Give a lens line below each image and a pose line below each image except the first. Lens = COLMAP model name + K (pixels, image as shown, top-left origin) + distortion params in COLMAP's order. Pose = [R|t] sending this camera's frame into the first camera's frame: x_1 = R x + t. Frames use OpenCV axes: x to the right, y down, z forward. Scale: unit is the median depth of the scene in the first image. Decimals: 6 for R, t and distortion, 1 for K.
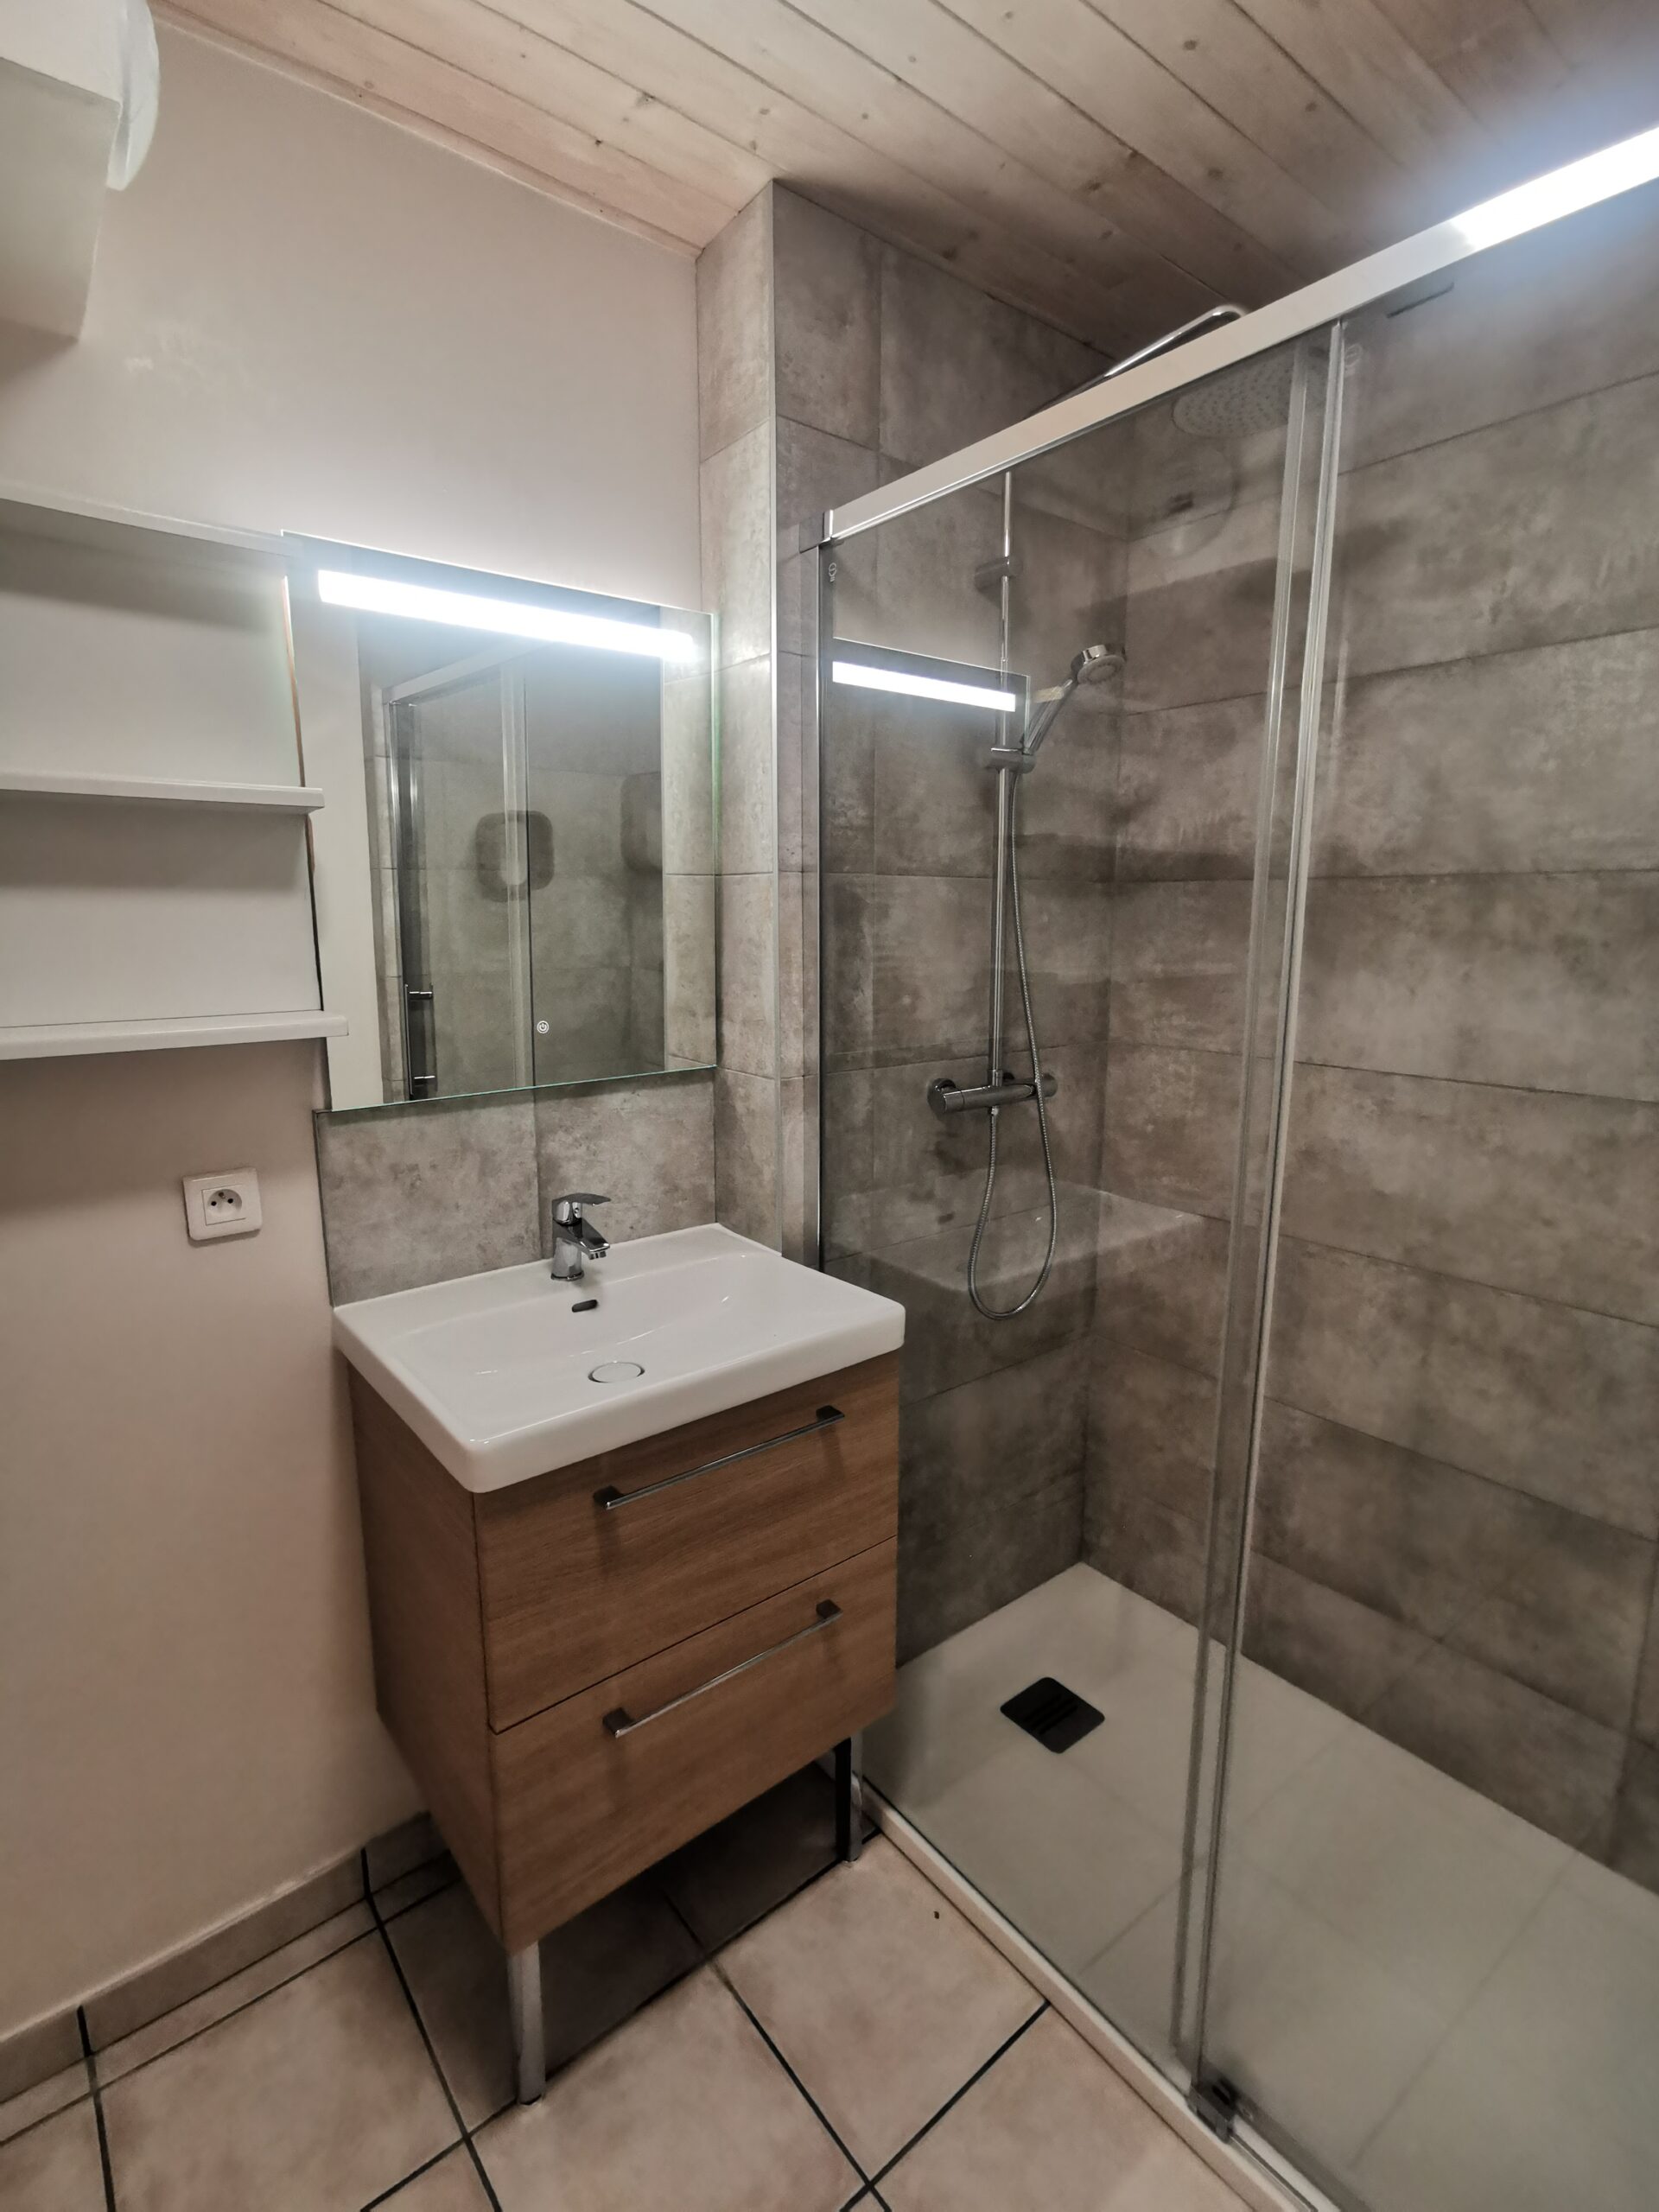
lens RADIAL K [[1054.6, 0, 828.5], [0, 1054.6, 1110.0], [0, 0, 1]] dist [-0.008789, 0.012107]
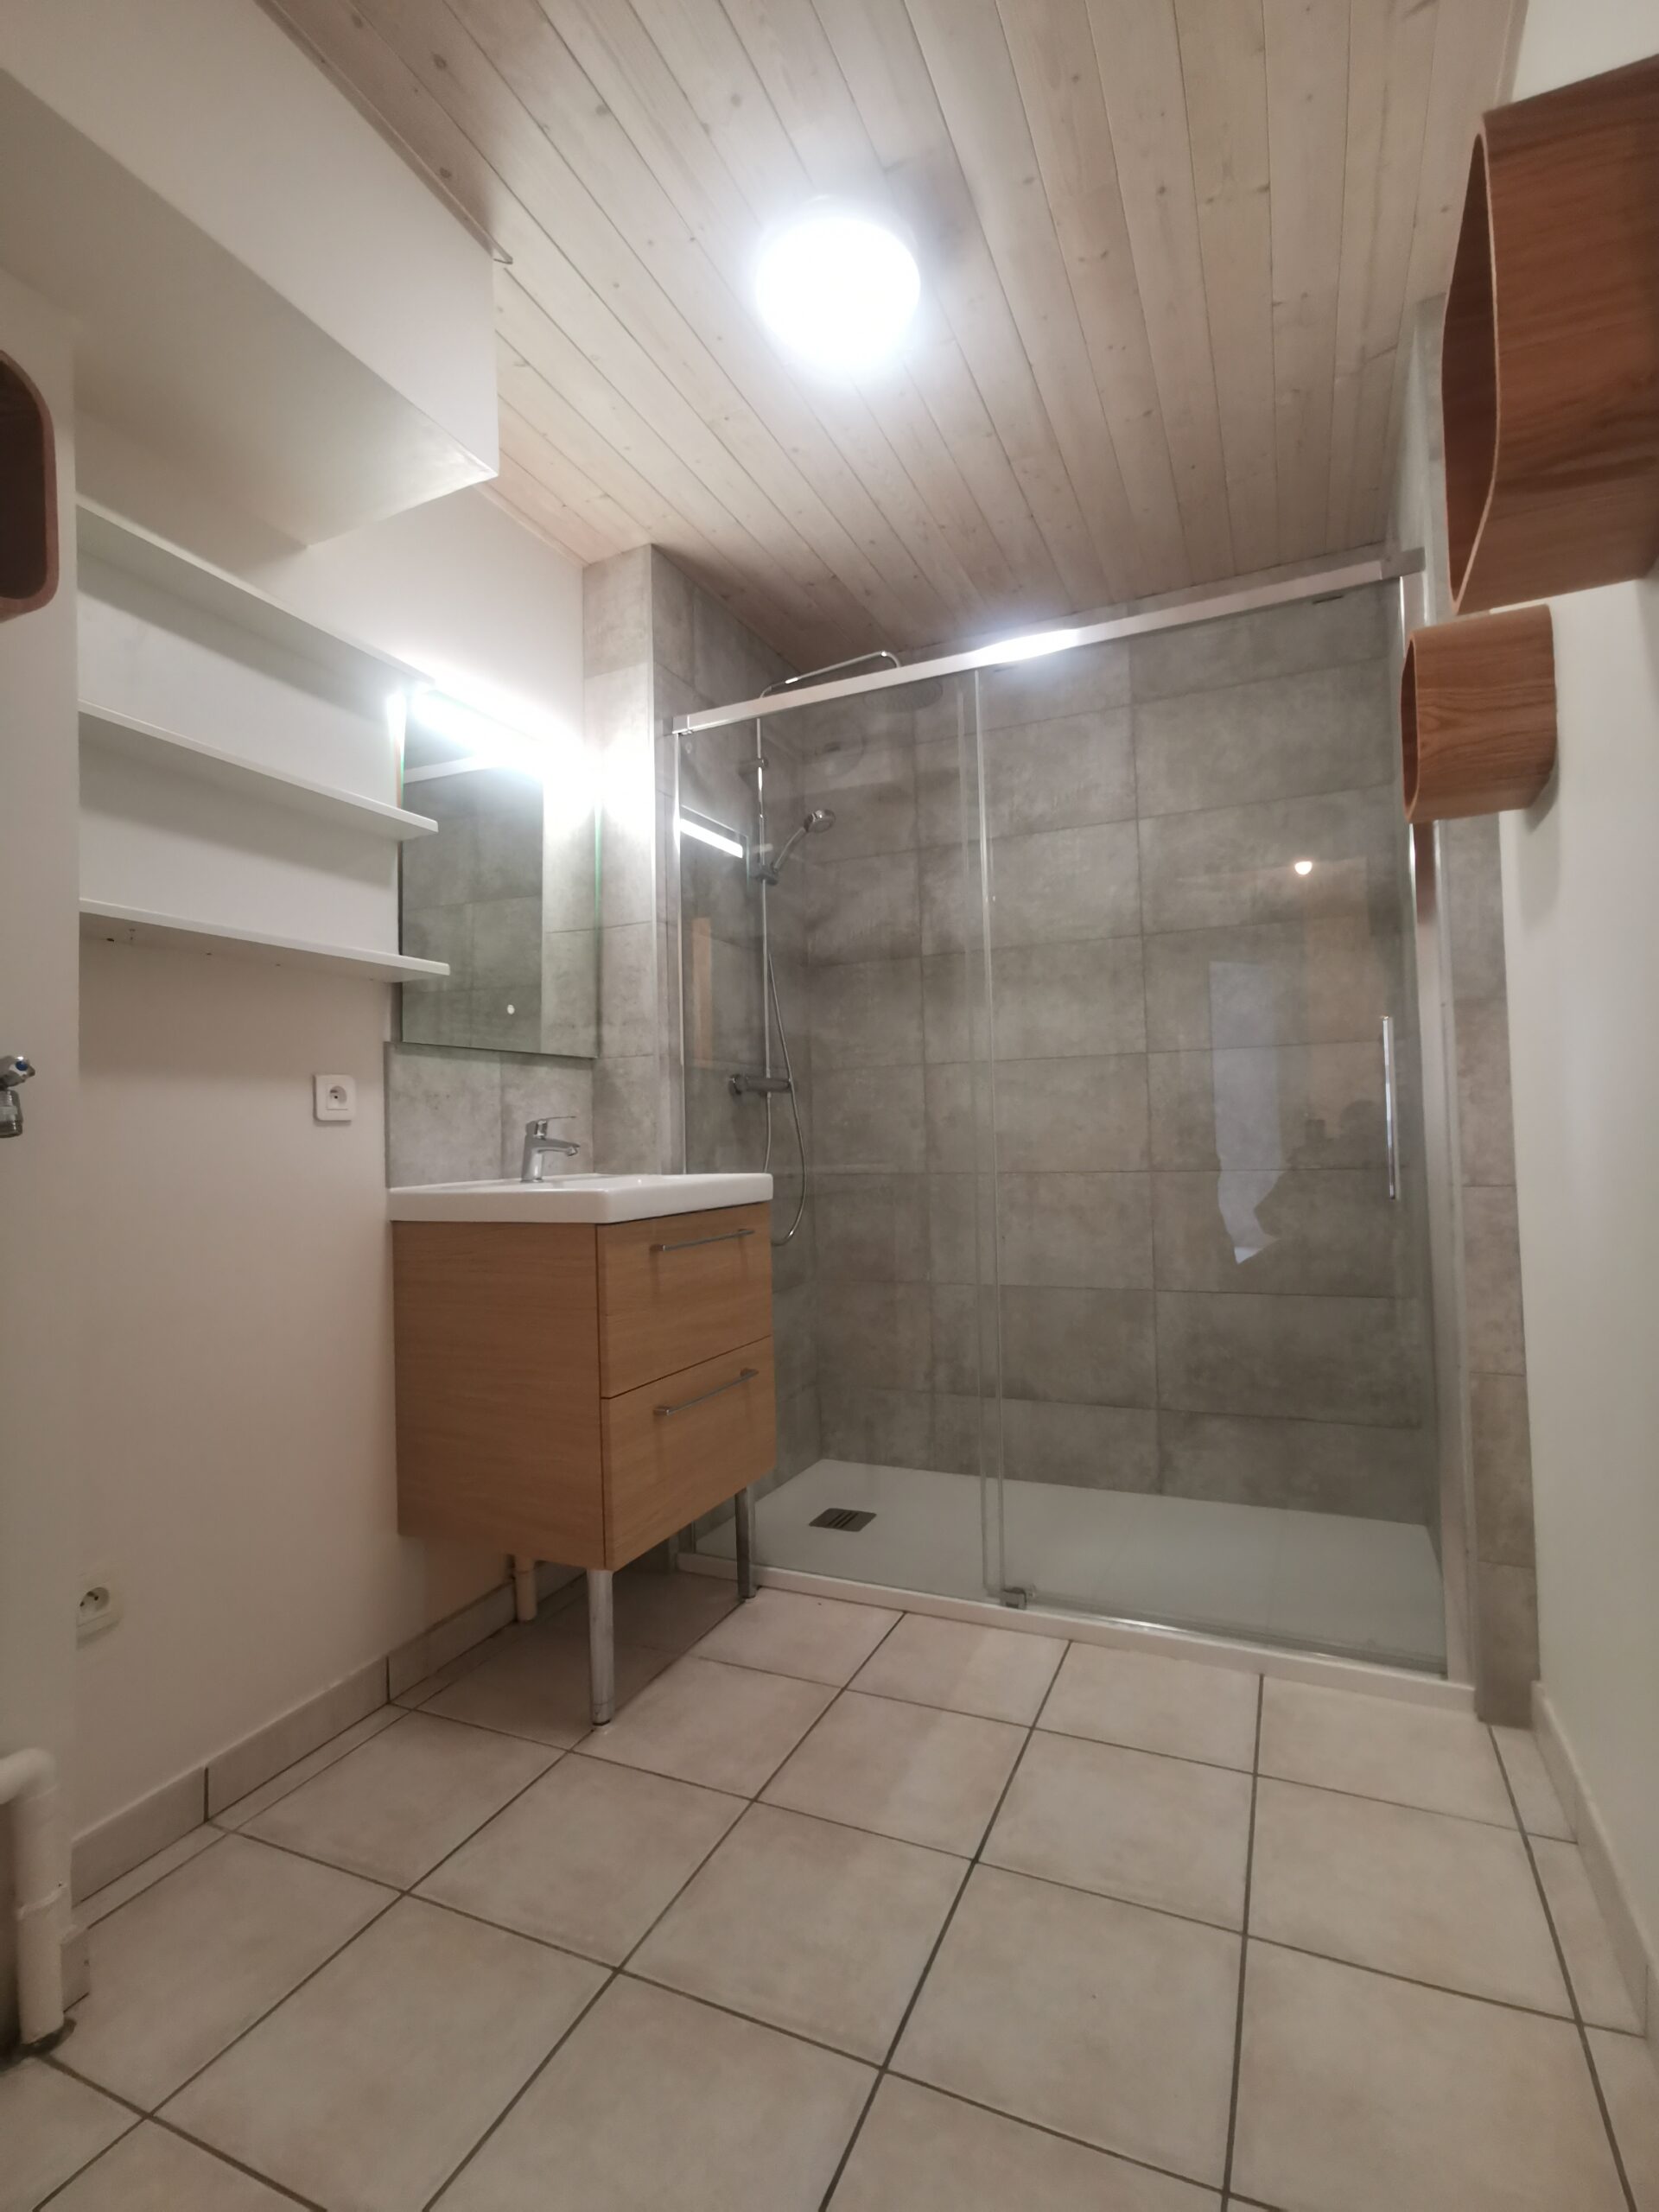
lens RADIAL K [[1047.2, 0, 831.6], [0, 1047.2, 1097.0], [0, 0, 1]] dist [-0.007356, 0.001208]
pose [[0.895945, -0.010047, 0.444052, -0.514426], [0.107907, 0.974716, -0.195665, 0.366813], [-0.430858, 0.223221, 0.874376, -0.418497]]
